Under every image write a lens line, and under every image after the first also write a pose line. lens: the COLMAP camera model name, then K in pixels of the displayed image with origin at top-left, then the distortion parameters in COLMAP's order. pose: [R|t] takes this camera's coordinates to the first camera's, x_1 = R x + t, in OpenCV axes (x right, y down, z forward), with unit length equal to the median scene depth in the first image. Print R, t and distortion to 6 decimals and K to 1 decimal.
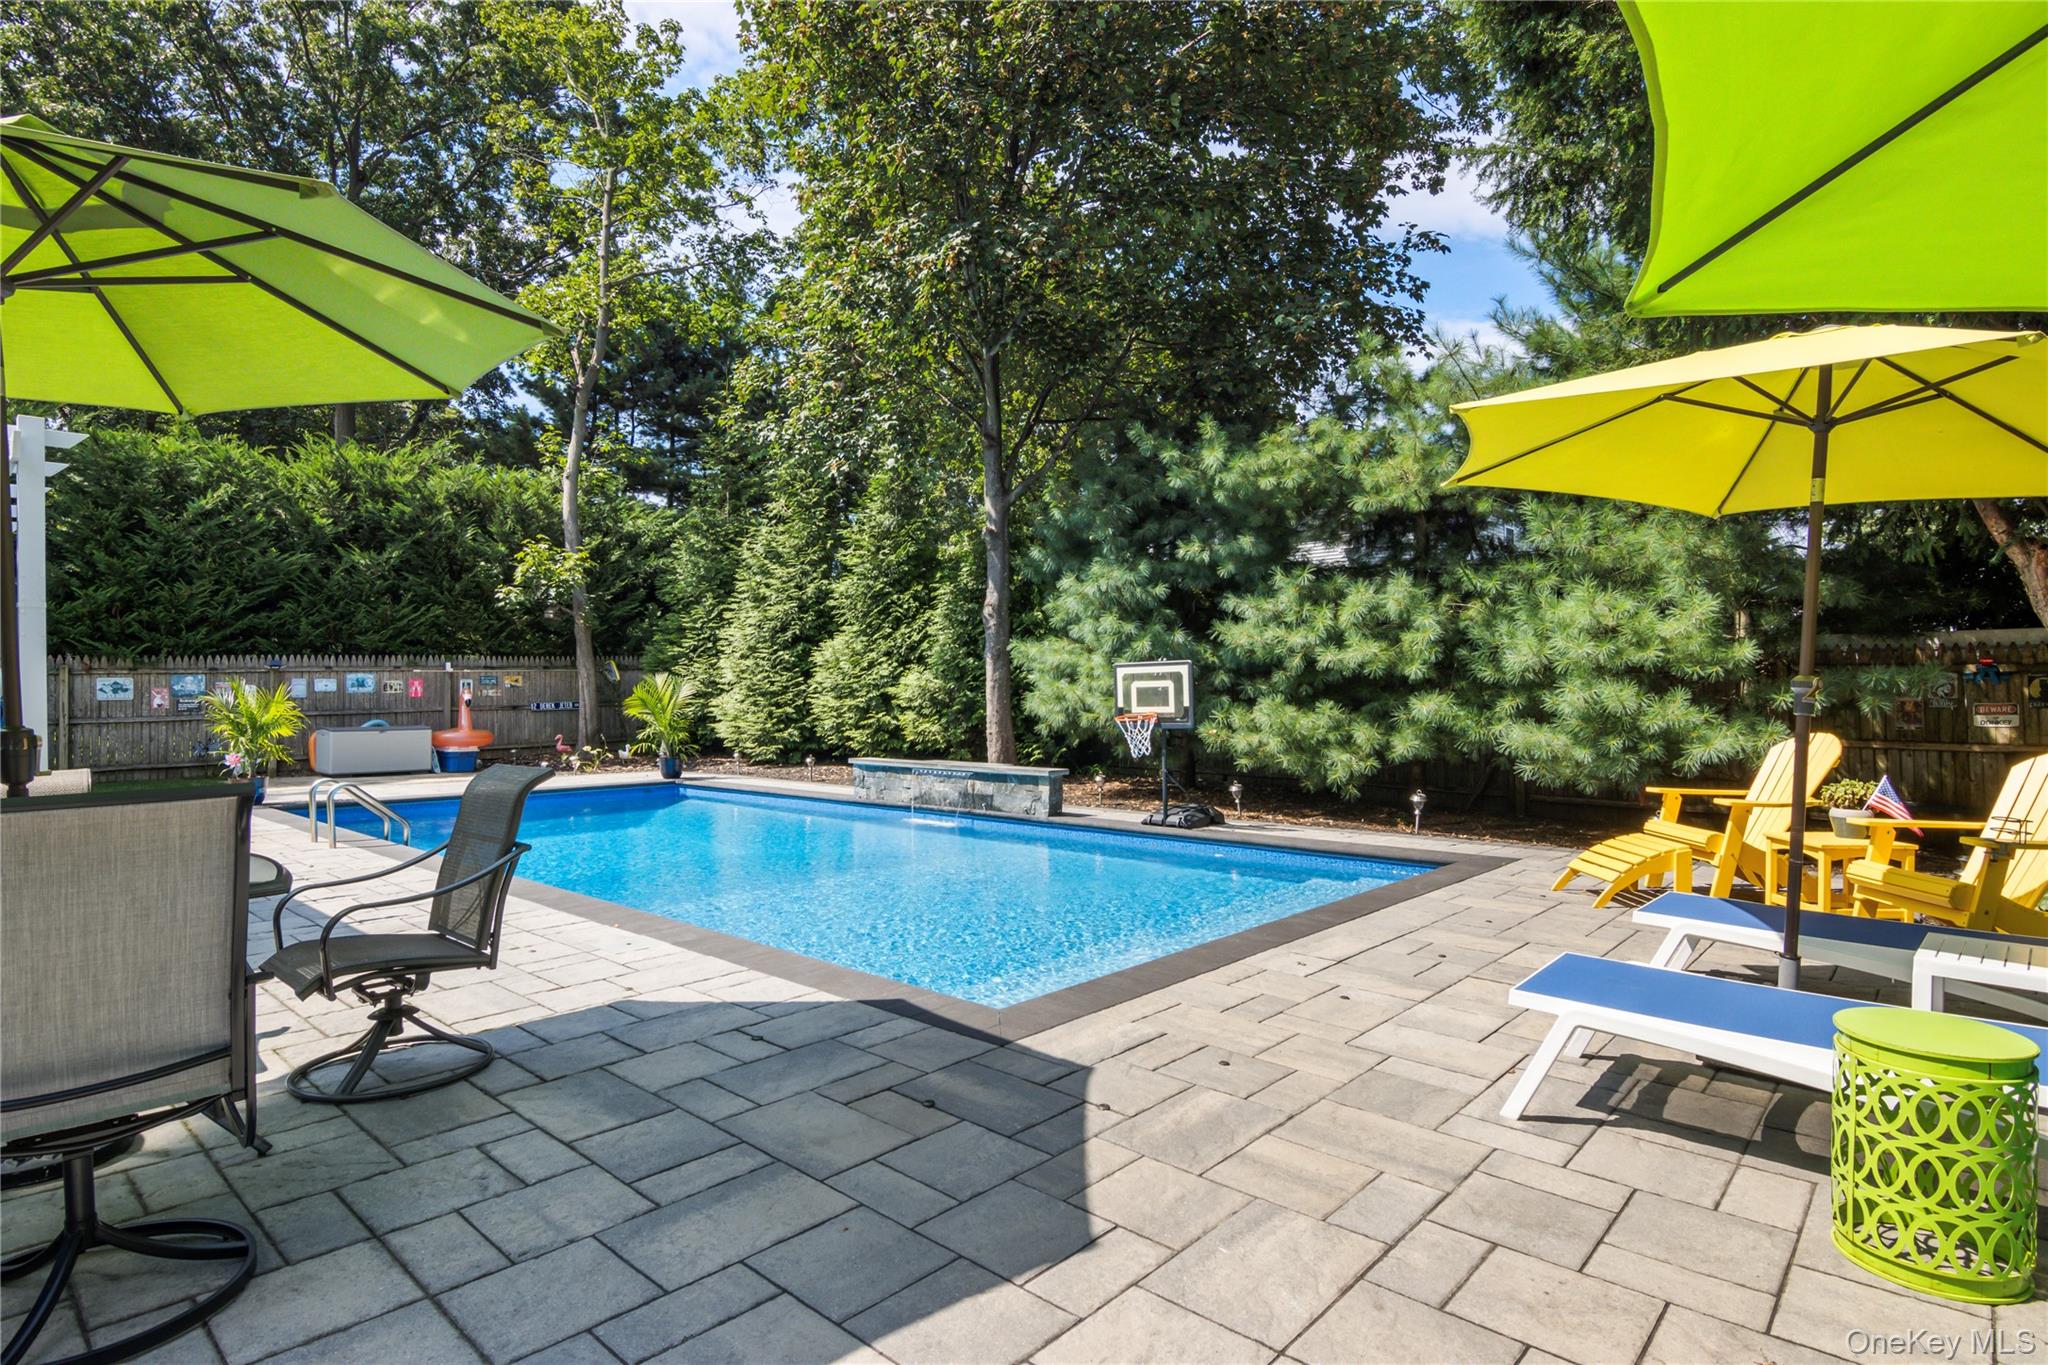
lens RADIAL K [[1052.6, 0, 1032.7], [0, 1052.6, 686.2], [0, 0, 1]] dist [-0.002437, -0.012837]
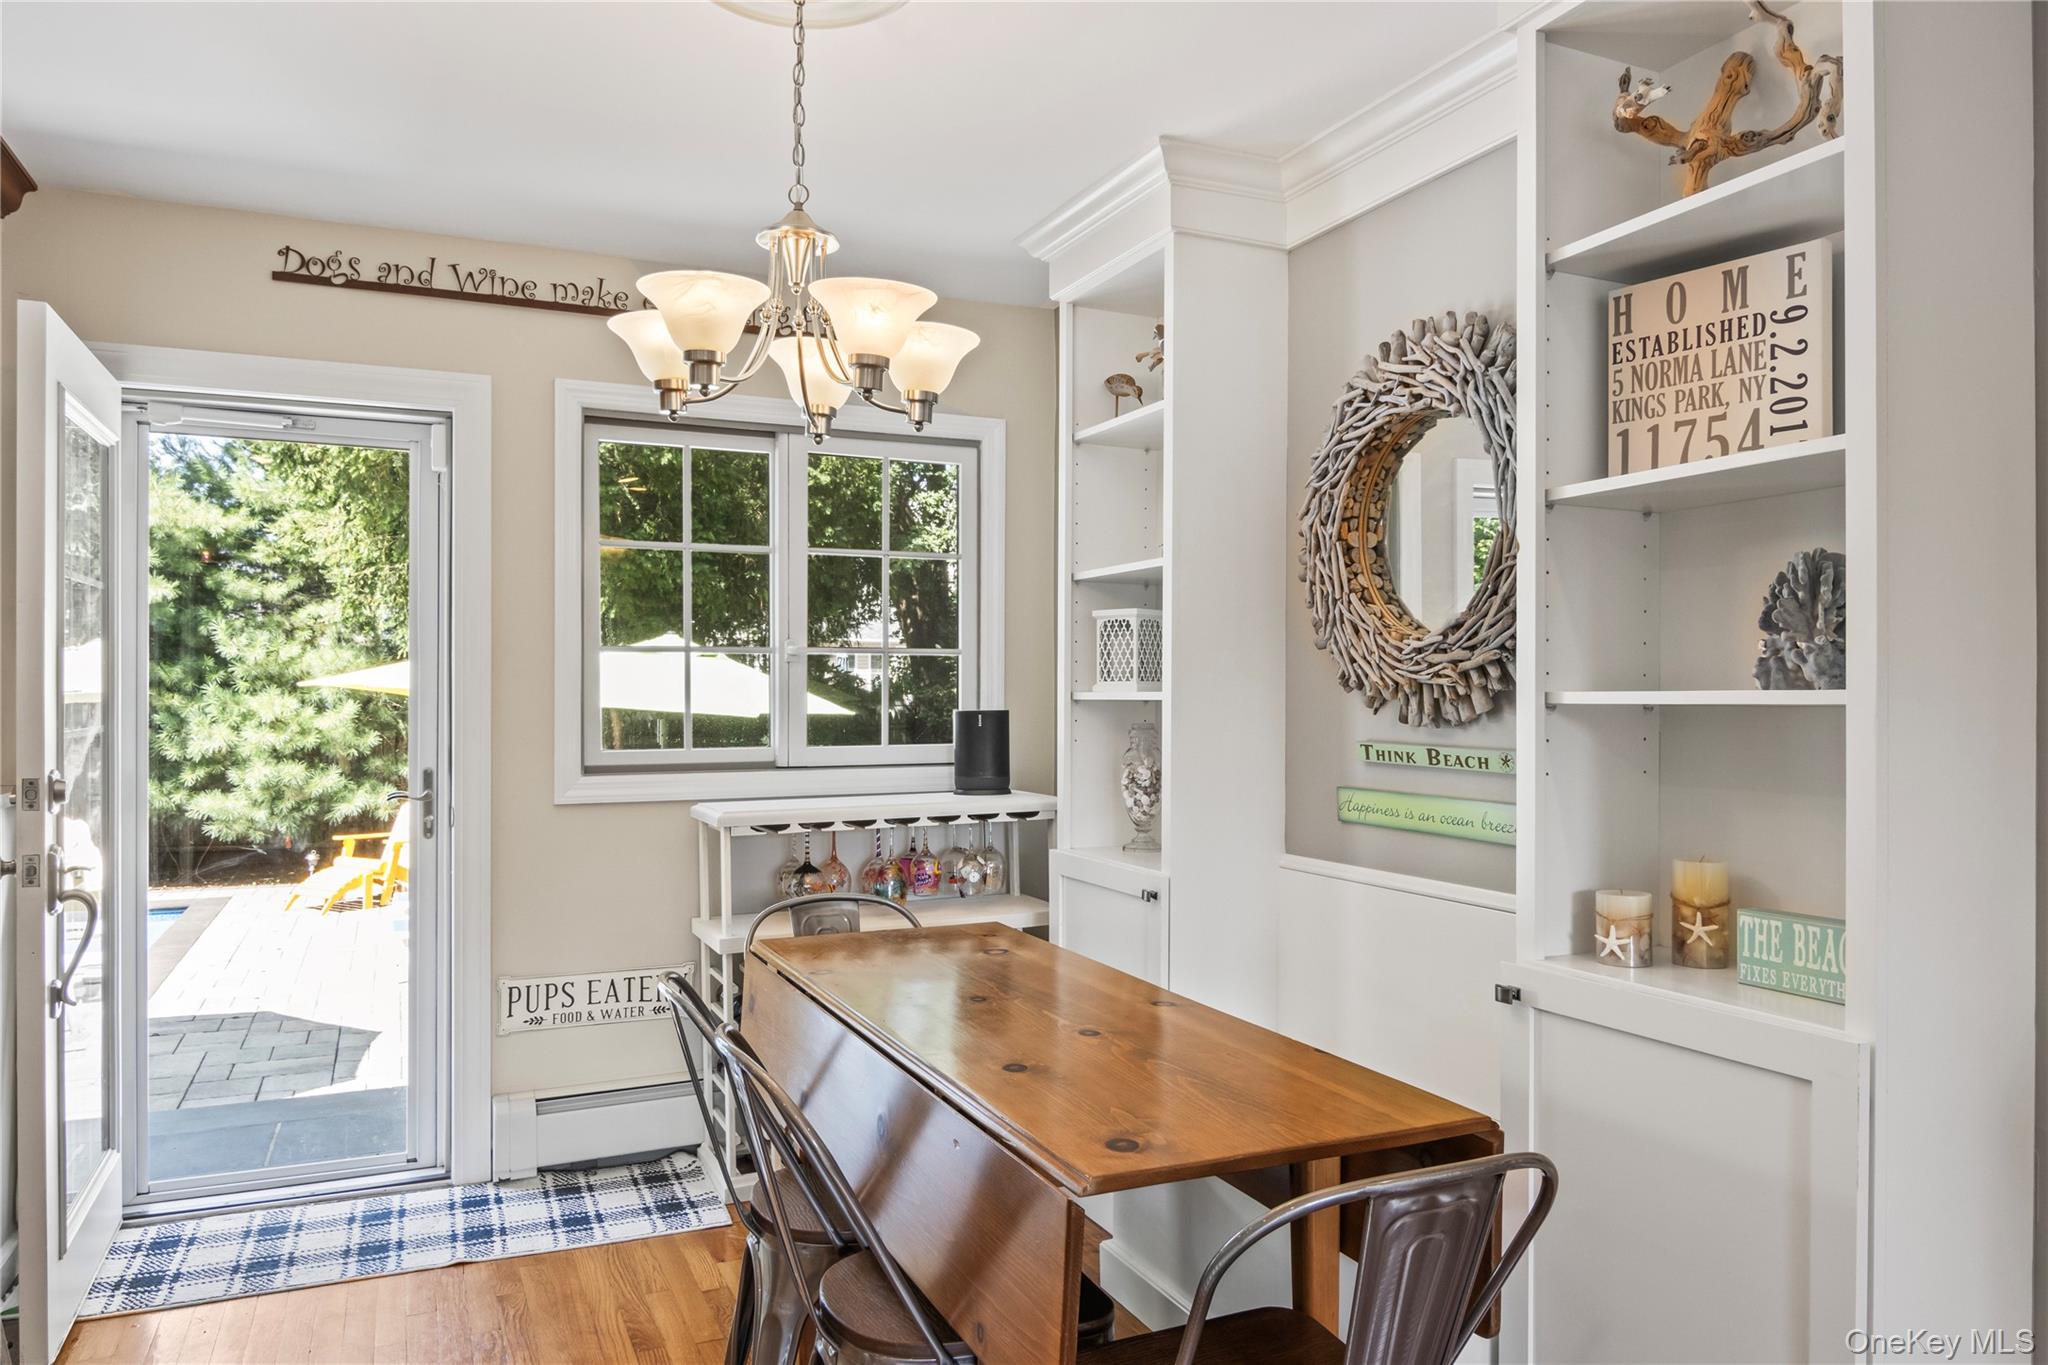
lens RADIAL K [[1351.2, 0, 1013.3], [0, 1351.2, 699.4], [0, 0, 1]] dist [-0.004040, -0.007637]
pose [[0.401081, -0.001100, 0.916042, -0.454472], [-0.012323, 0.999902, 0.006596, -0.072018], [-0.915960, -0.013934, 0.401028, -0.385418]]
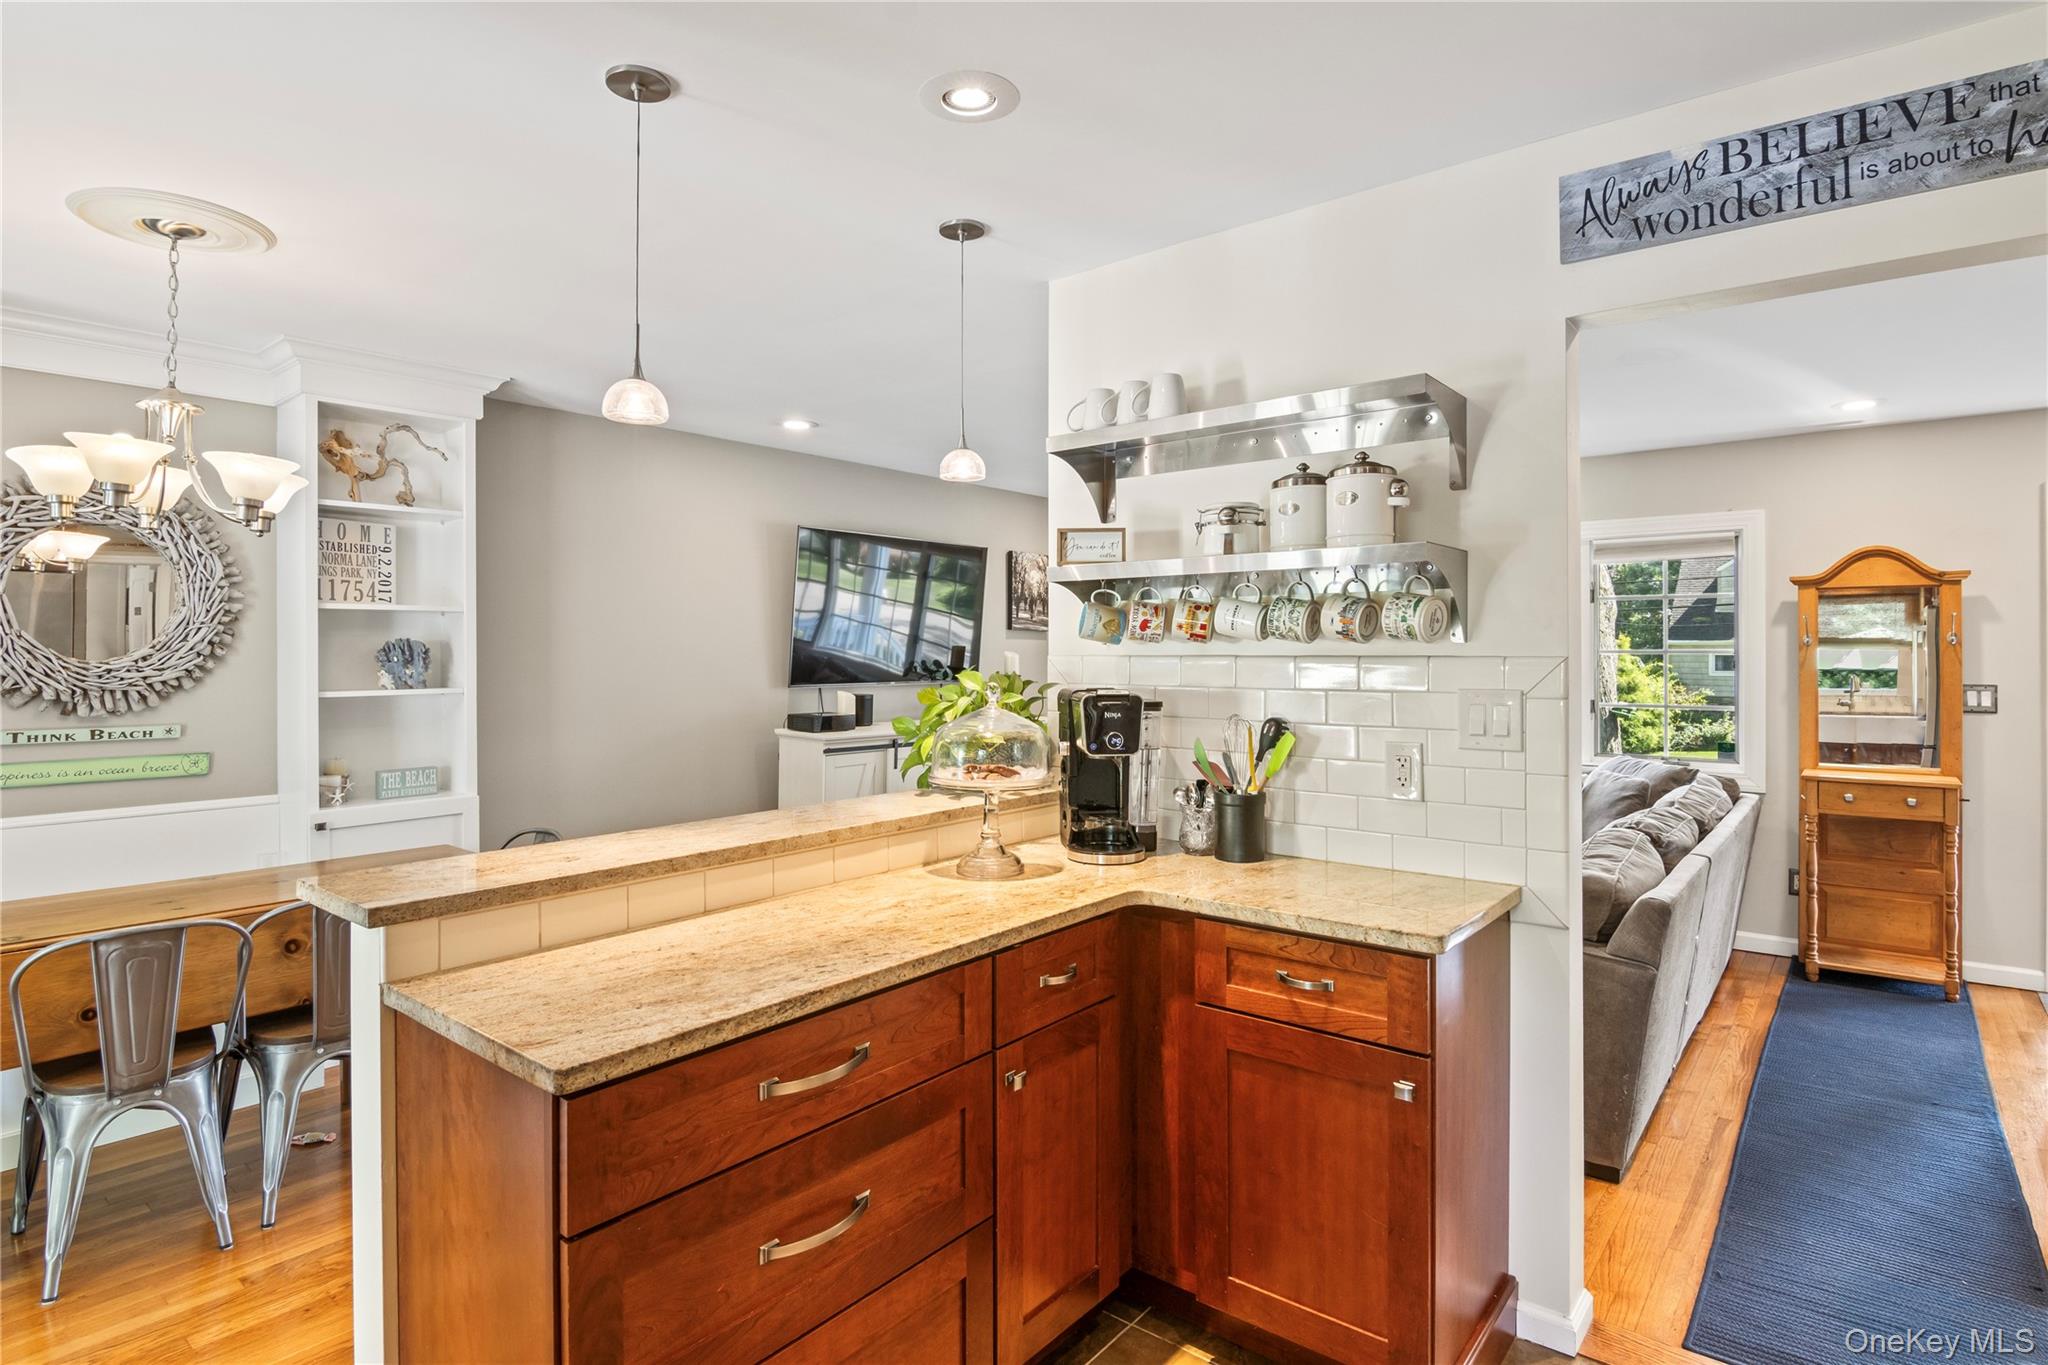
lens RADIAL K [[1052.6, 0, 1037.1], [0, 1052.6, 647.4], [0, 0, 1]] dist [-0.002437, -0.012837]
pose [[-0.998616, 0.000560, -0.052586, -0.461462], [0.001320, 0.999895, -0.014427, -0.081073], [0.052572, -0.014476, -0.998512, -0.067078]]
